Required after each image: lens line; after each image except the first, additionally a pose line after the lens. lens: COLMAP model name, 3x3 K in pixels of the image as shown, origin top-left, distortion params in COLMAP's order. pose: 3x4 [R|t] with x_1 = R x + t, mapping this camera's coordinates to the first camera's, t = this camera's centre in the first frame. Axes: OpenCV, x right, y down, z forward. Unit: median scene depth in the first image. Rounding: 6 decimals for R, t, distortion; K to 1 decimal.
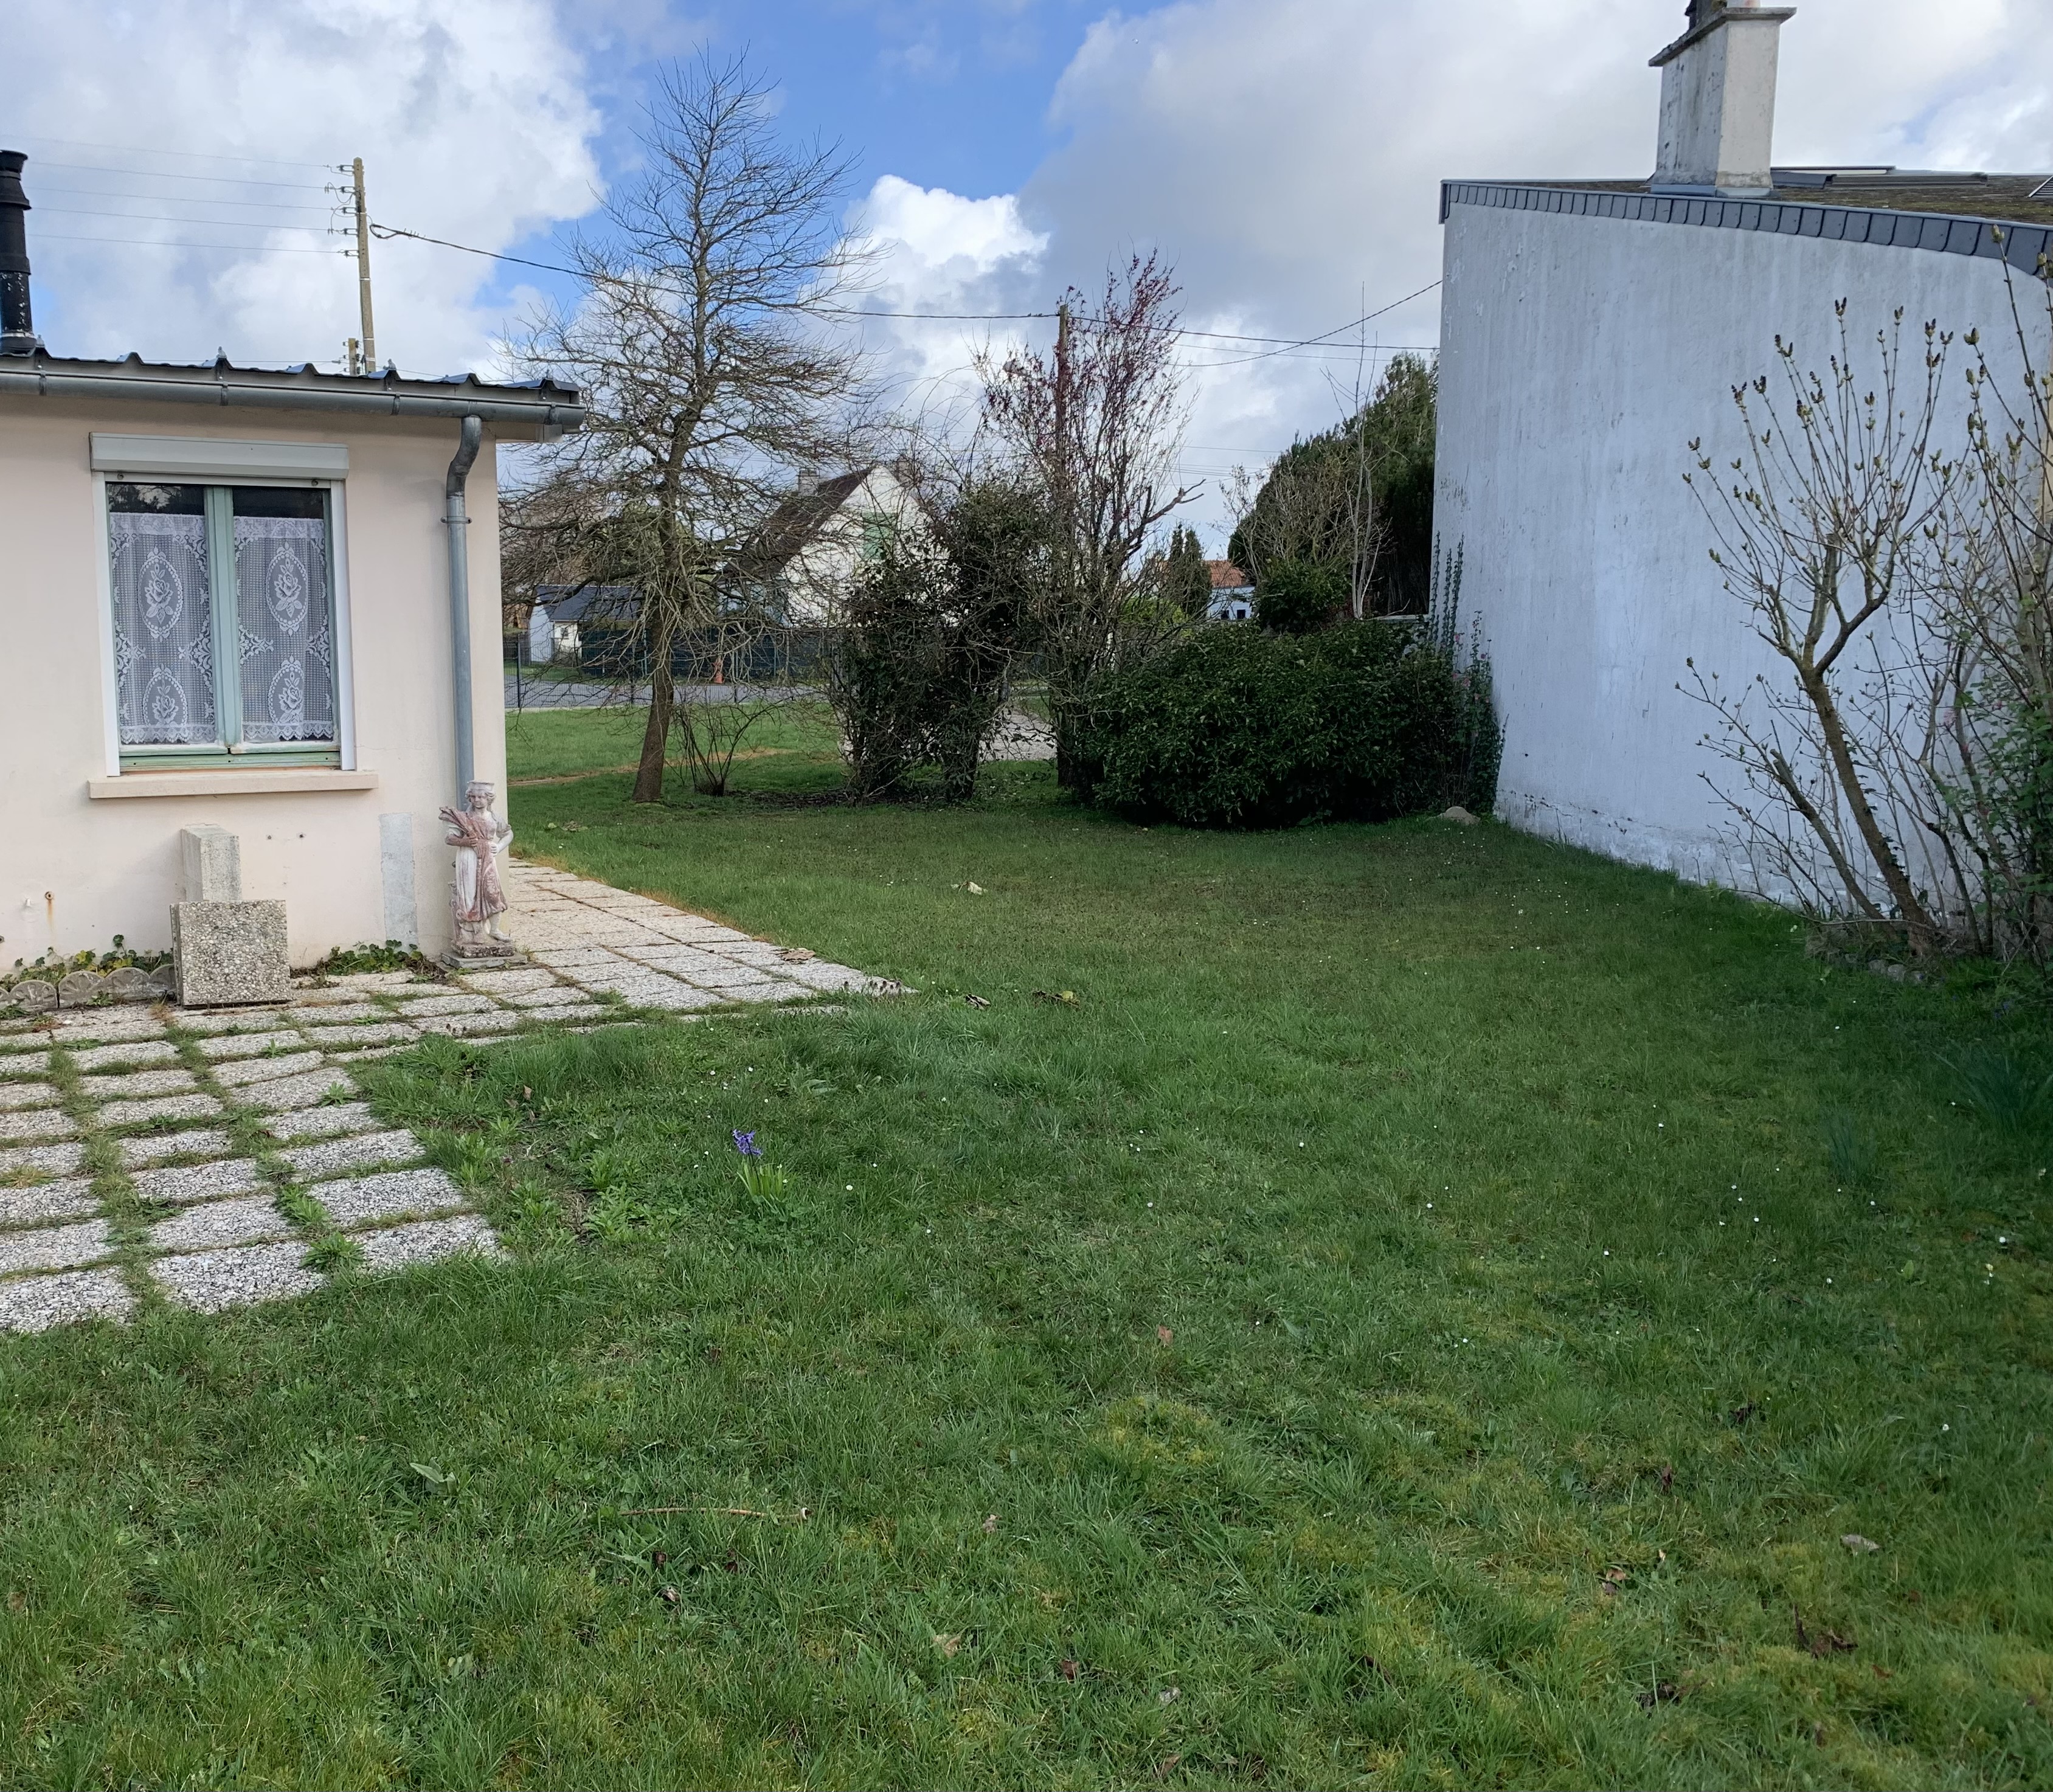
lens RADIAL K [[1819.5, 0, 1026.5], [0, 1819.5, 896.0], [0, 0, 1]] dist [0.065105, -0.004299]
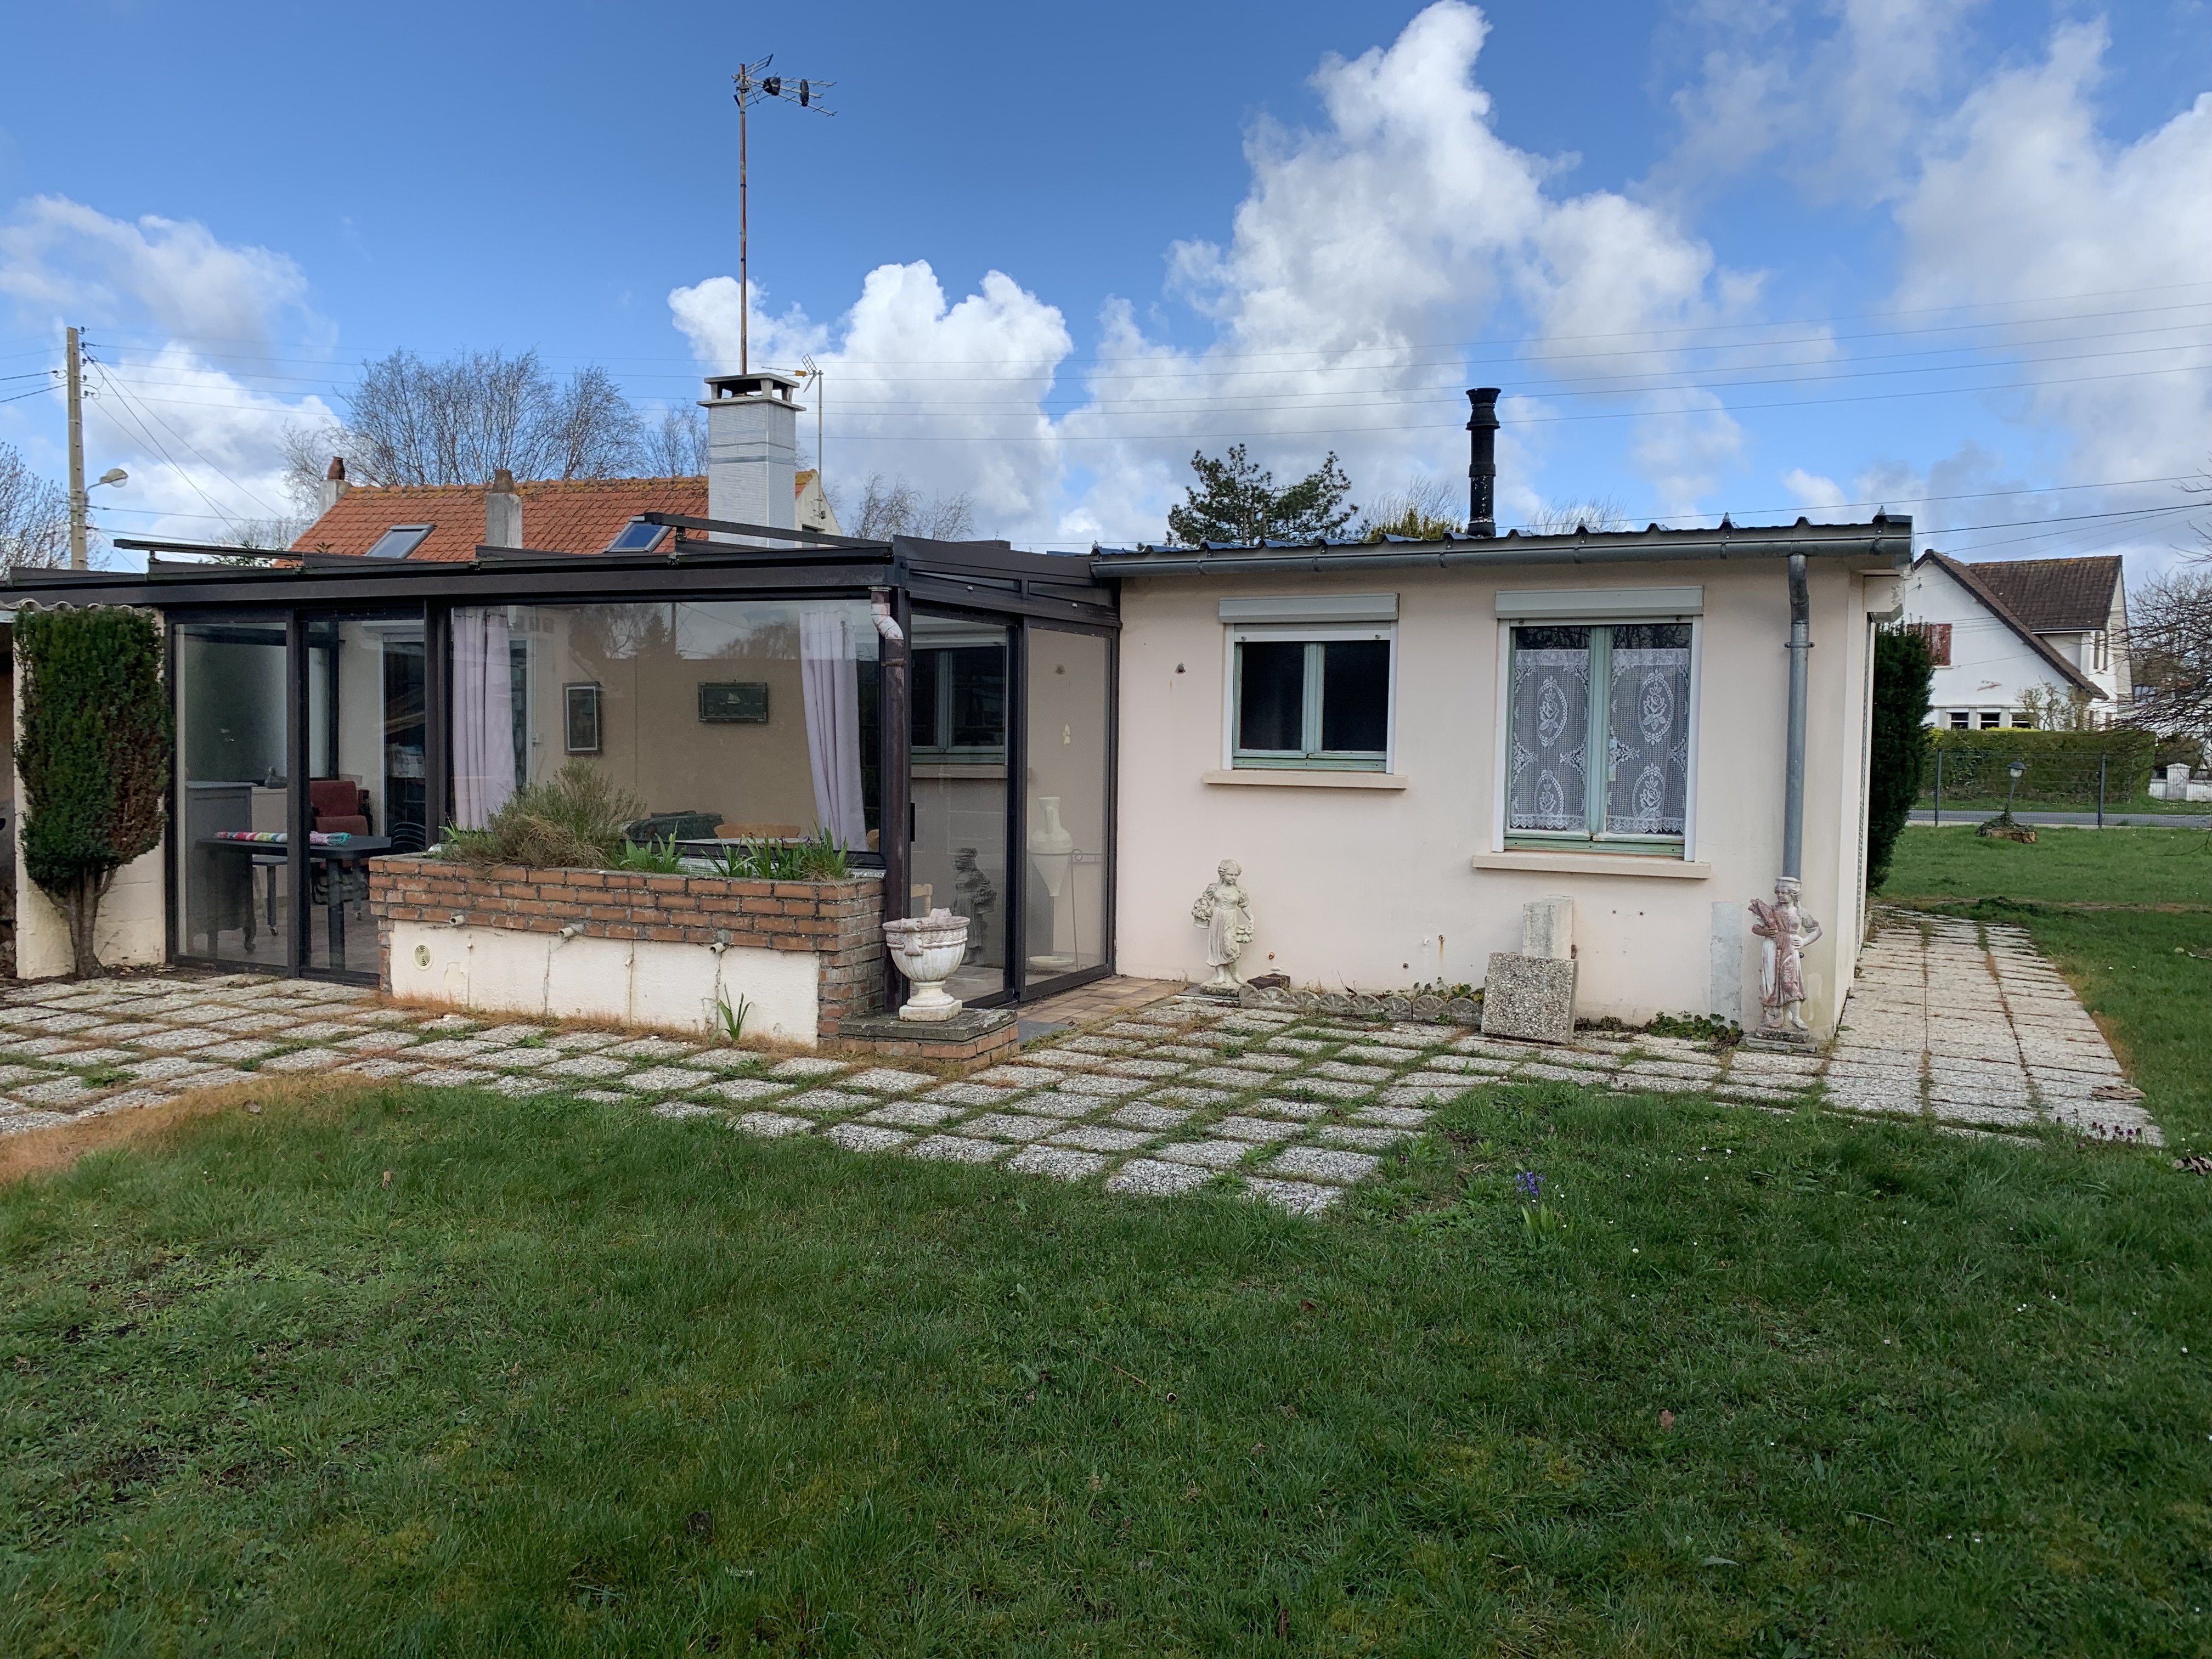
lens RADIAL K [[1708.6, 0, 1106.0], [0, 1708.6, 829.5], [0, 0, 1]] dist [-0.001661, -0.000102]
pose [[0.613696, 0.055995, -0.787554, 0.265306], [-0.129718, 0.991078, -0.030616, -0.008291], [0.778814, 0.120949, 0.615484, 0.052650]]
